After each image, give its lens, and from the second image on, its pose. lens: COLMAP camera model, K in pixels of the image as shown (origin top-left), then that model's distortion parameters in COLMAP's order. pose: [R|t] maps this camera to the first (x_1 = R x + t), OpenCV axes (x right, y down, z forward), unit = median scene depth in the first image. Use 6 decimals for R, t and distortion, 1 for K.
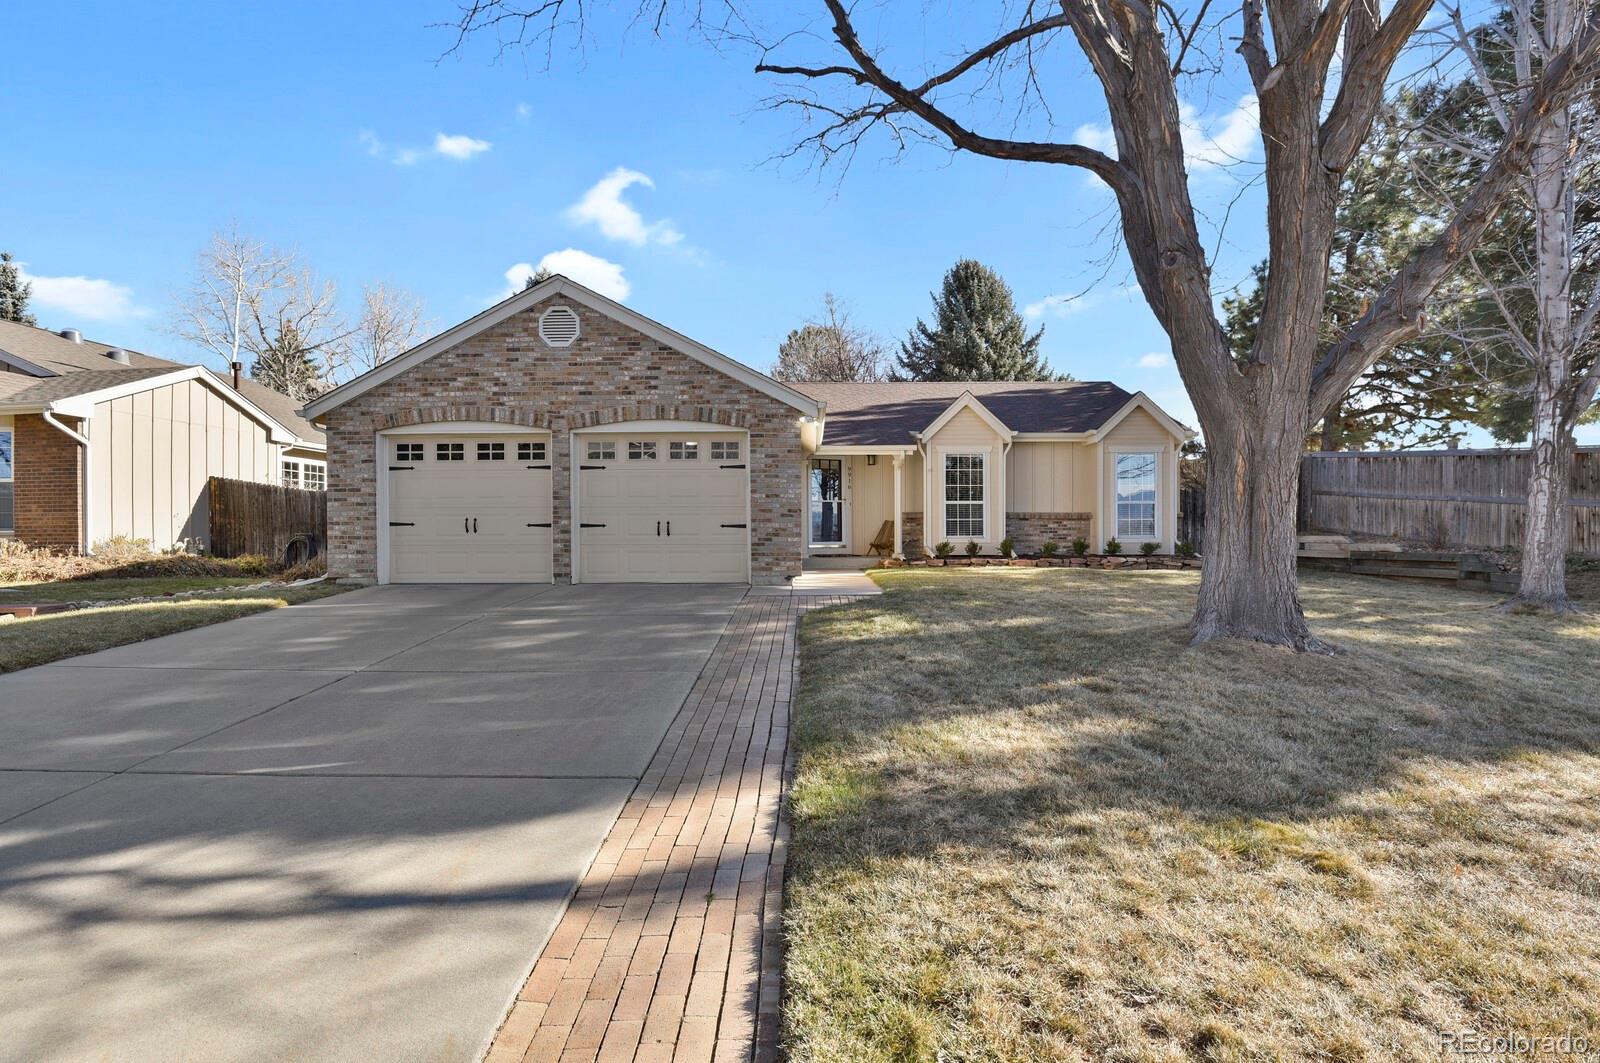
lens RADIAL K [[786.1, 0, 799.2], [0, 786.1, 537.4], [0, 0, 1]] dist [-0.030188, -0.000887]
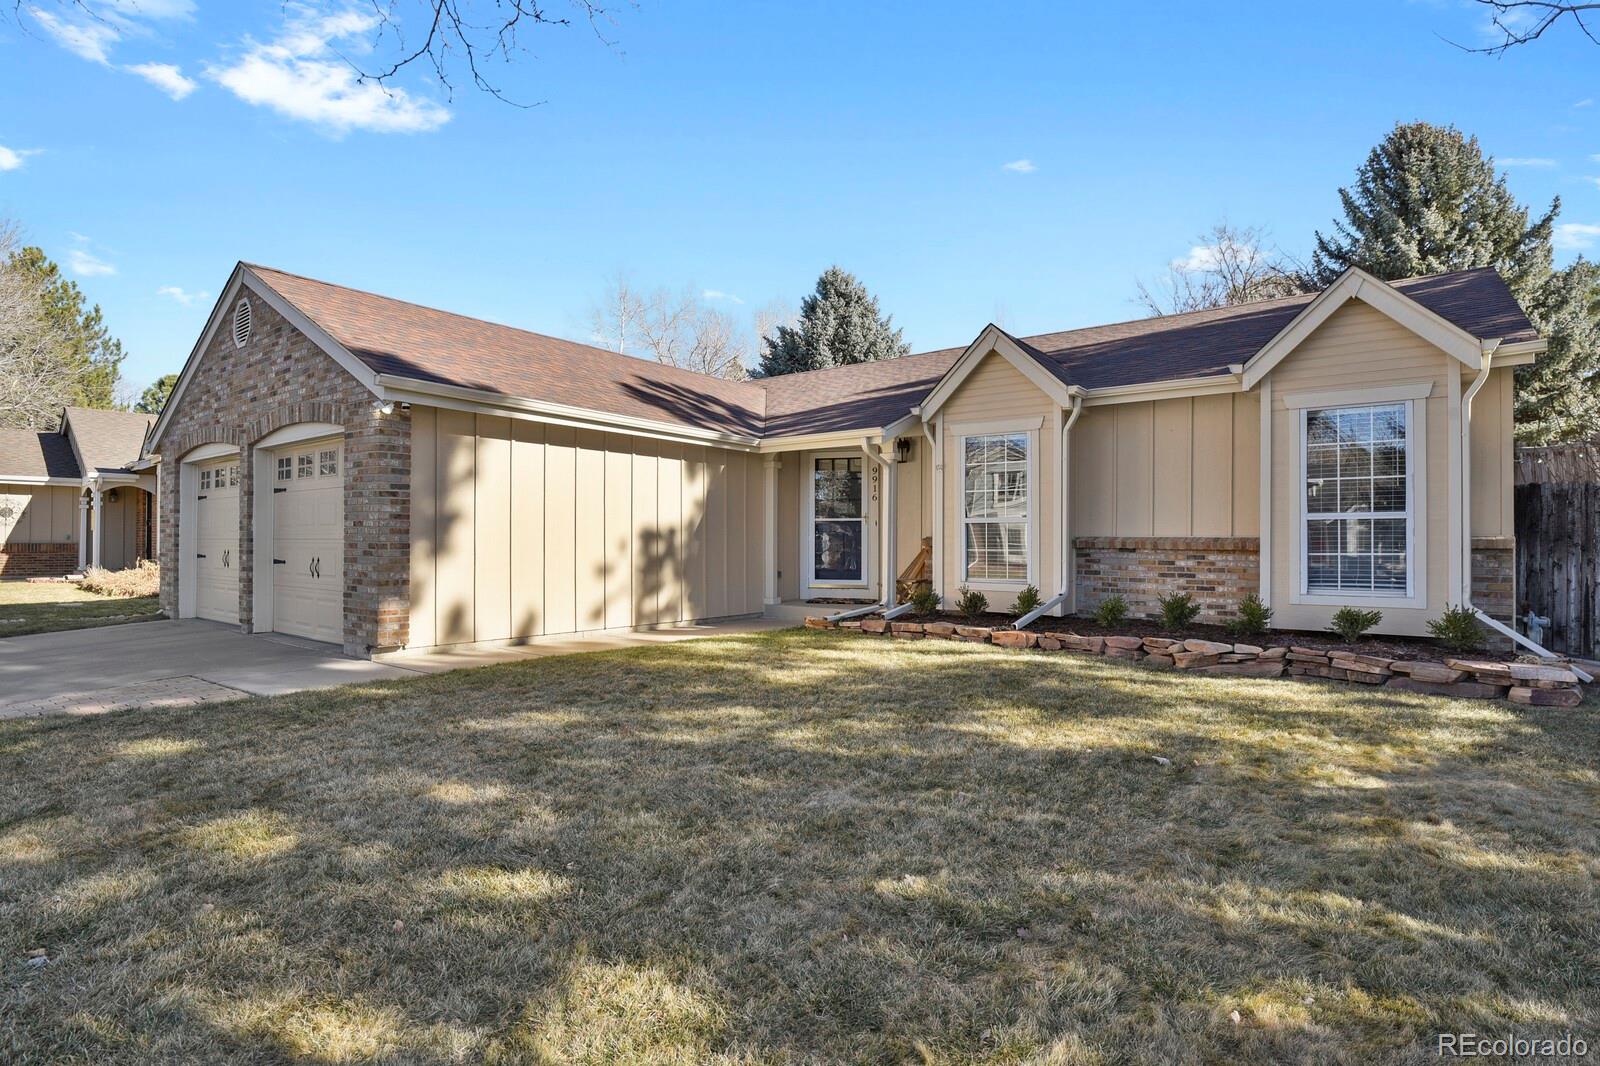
lens RADIAL K [[802.7, 0, 800.0], [0, 802.7, 533.0], [0, 0, 1]] dist [-0.021009, -0.000033]
pose [[0.804373, -0.001684, -0.594122, 0.432775], [-0.008692, 0.999856, -0.014603, -0.024680], [0.594061, 0.016910, 0.804242, 0.435050]]
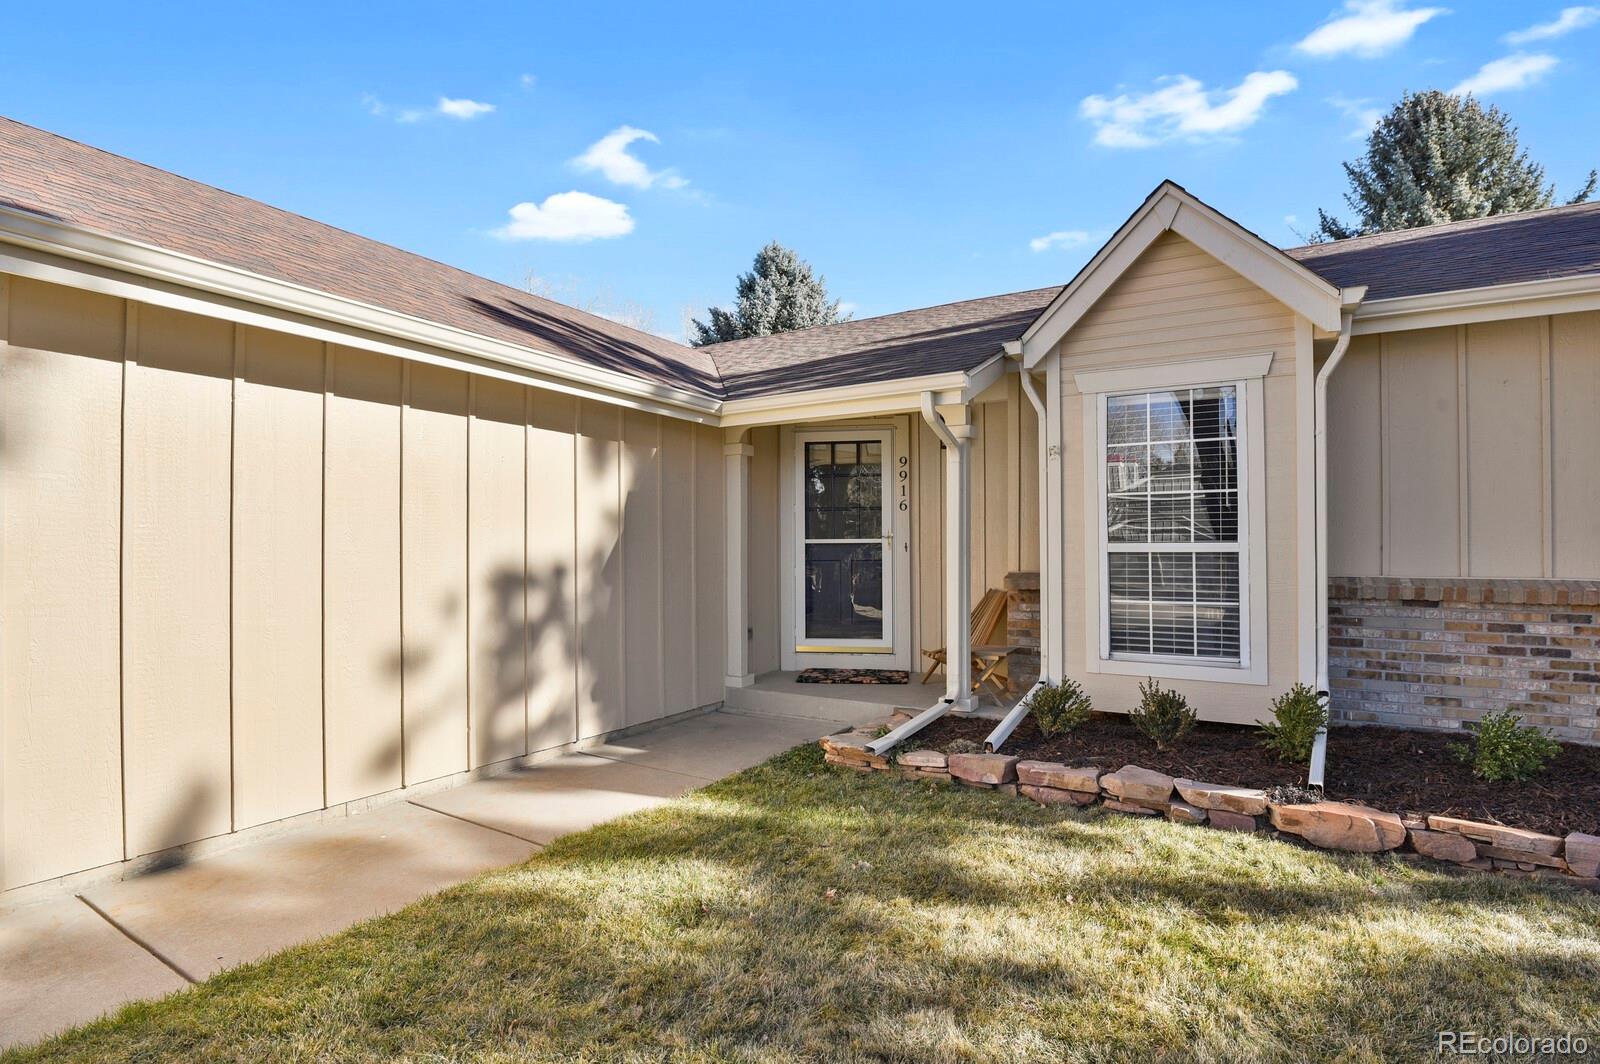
lens RADIAL K [[786.1, 0, 799.2], [0, 786.1, 537.9], [0, 0, 1]] dist [-0.030188, -0.000887]
pose [[0.859748, -0.006830, -0.510673, 0.236688], [-0.002857, 0.999831, -0.018183, -0.041004], [0.510710, 0.017092, 0.859583, 0.644419]]
